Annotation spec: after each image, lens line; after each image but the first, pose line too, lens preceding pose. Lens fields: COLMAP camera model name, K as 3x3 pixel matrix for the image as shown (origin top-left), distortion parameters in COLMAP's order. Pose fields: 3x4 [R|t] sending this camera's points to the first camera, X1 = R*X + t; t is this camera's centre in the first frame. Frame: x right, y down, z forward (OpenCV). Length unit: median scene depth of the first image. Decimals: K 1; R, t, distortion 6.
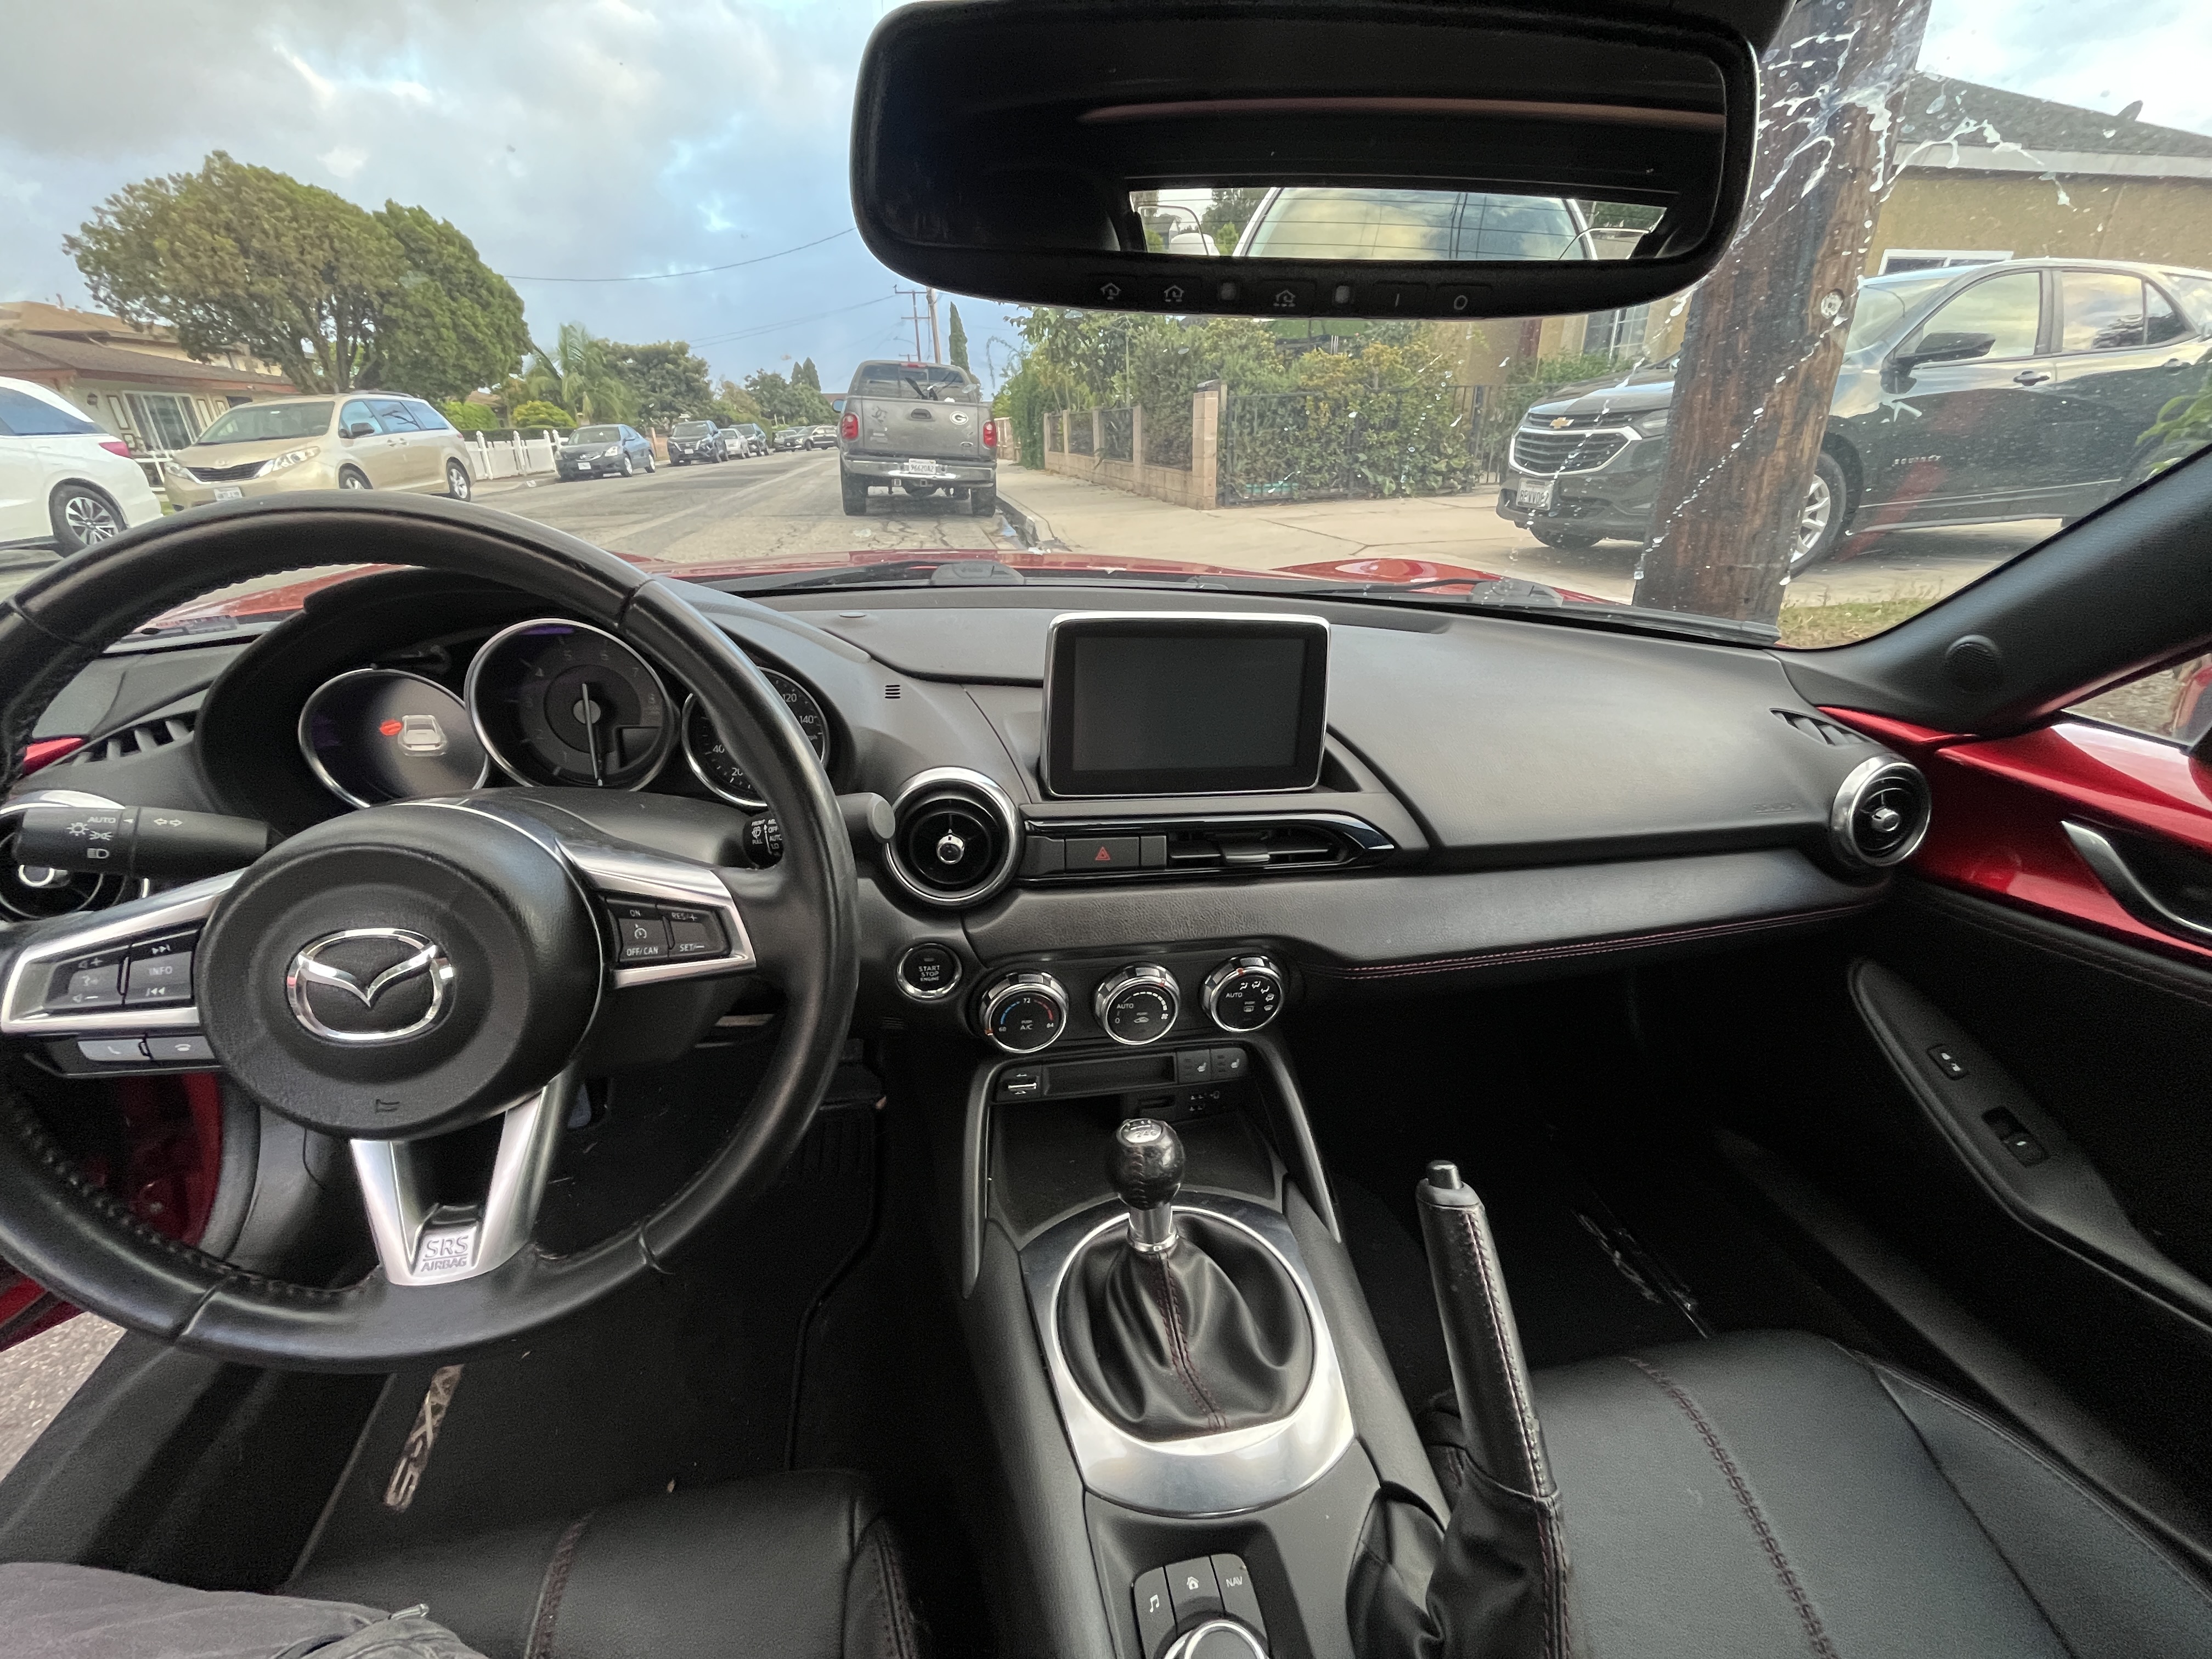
lens RADIAL K [[898.2, 0, 1106.0], [0, 898.2, 829.5], [0, 0, 1]] dist [-0.000603, -0.000264]
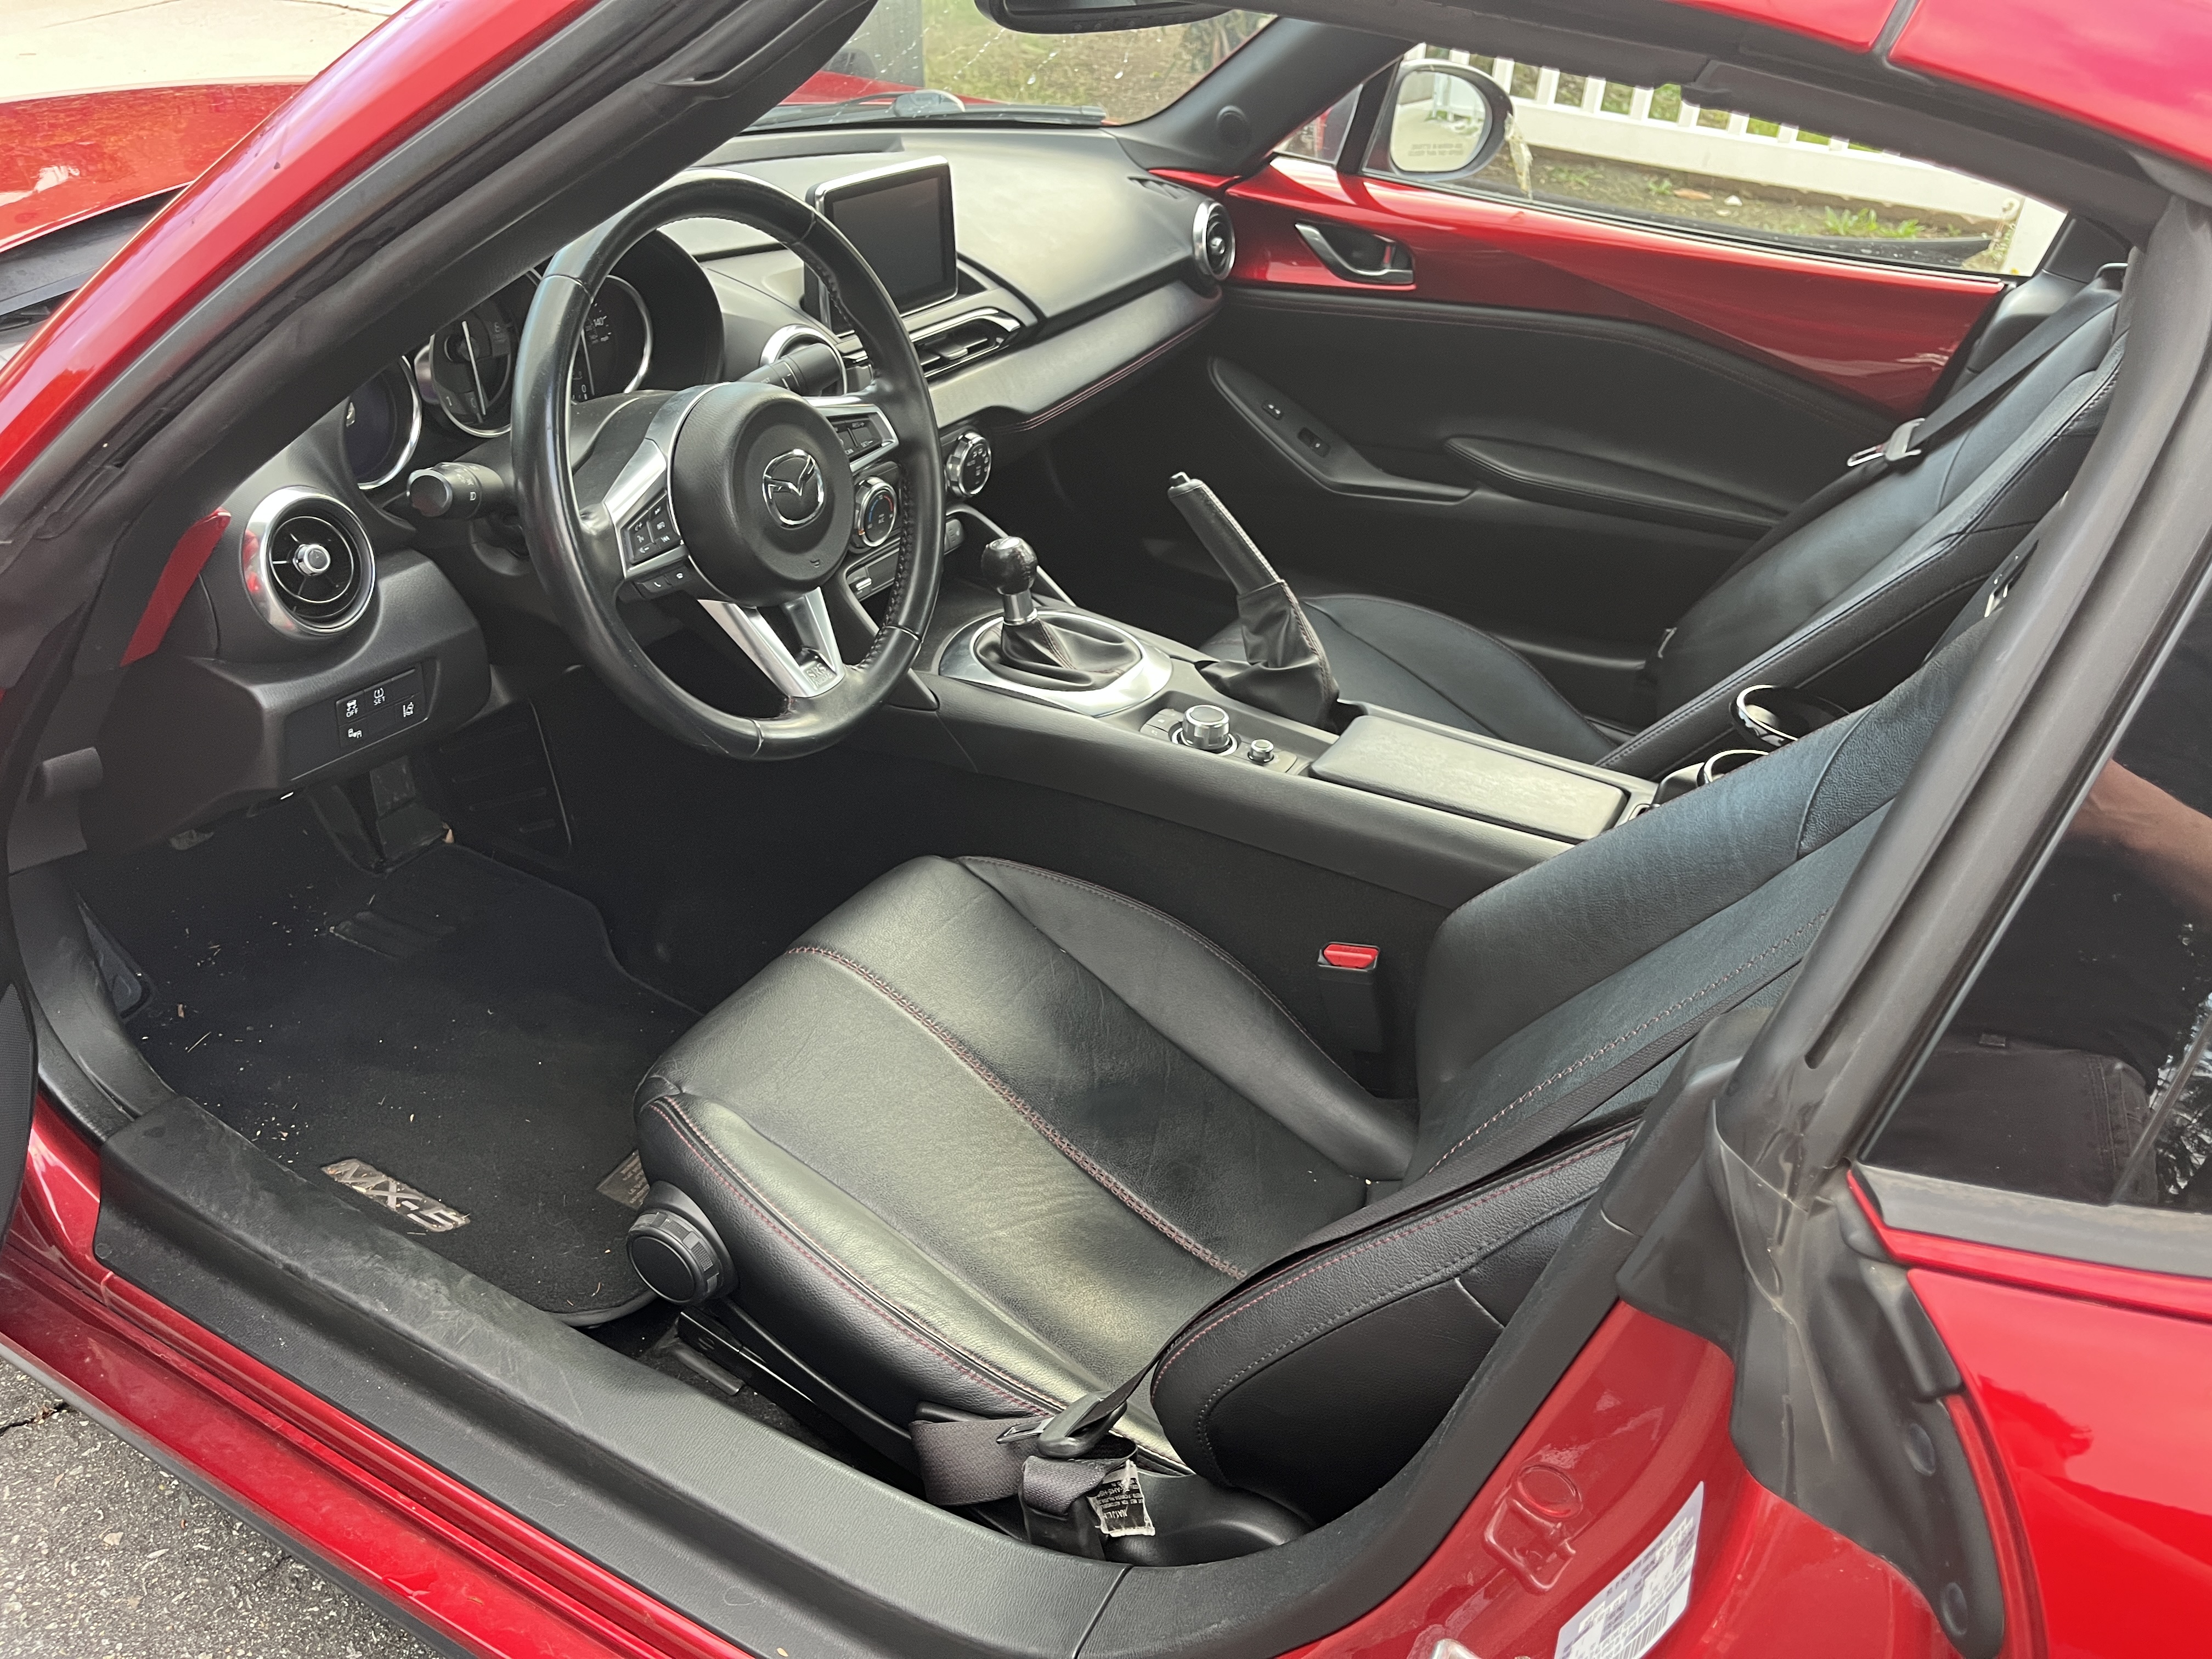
lens RADIAL K [[1685.0, 0, 1106.0], [0, 1685.0, 829.5], [0, 0, 1]] dist [0.048269, -0.087668]
pose [[0.652277, -0.397538, 0.645367, -1.467031], [0.257382, 0.917004, 0.304726, -0.027075], [-0.712944, -0.032660, 0.700460, -0.865521]]
